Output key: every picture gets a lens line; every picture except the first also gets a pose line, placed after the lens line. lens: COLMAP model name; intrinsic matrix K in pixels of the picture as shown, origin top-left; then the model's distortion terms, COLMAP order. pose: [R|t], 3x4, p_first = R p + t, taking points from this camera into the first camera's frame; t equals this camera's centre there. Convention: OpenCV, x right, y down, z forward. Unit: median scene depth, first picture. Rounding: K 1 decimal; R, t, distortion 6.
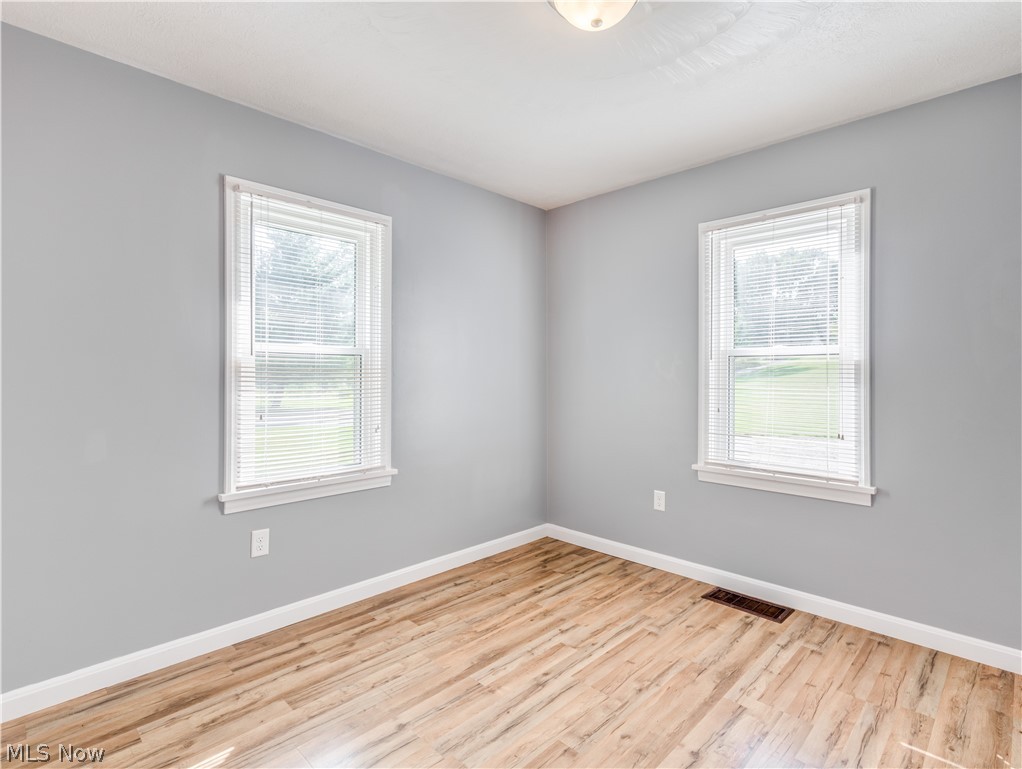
lens RADIAL K [[519.3, 0, 512.5], [0, 519.3, 377.4], [0, 0, 1]] dist [0.003992, 0.000112]
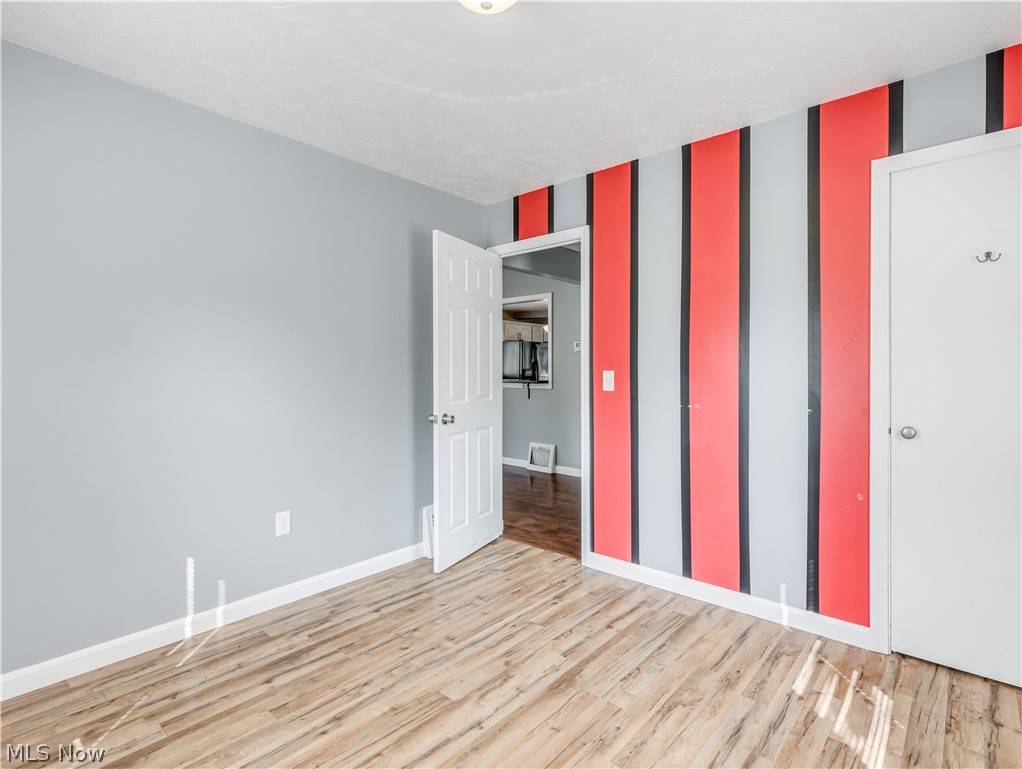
lens RADIAL K [[519.3, 0, 509.5], [0, 519.3, 377.5], [0, 0, 1]] dist [0.003992, 0.000112]
pose [[-0.997957, -0.005762, -0.063633, -0.560093], [-0.006582, 0.999898, 0.012691, -0.008724], [0.063554, 0.013084, -0.997893, 1.939539]]
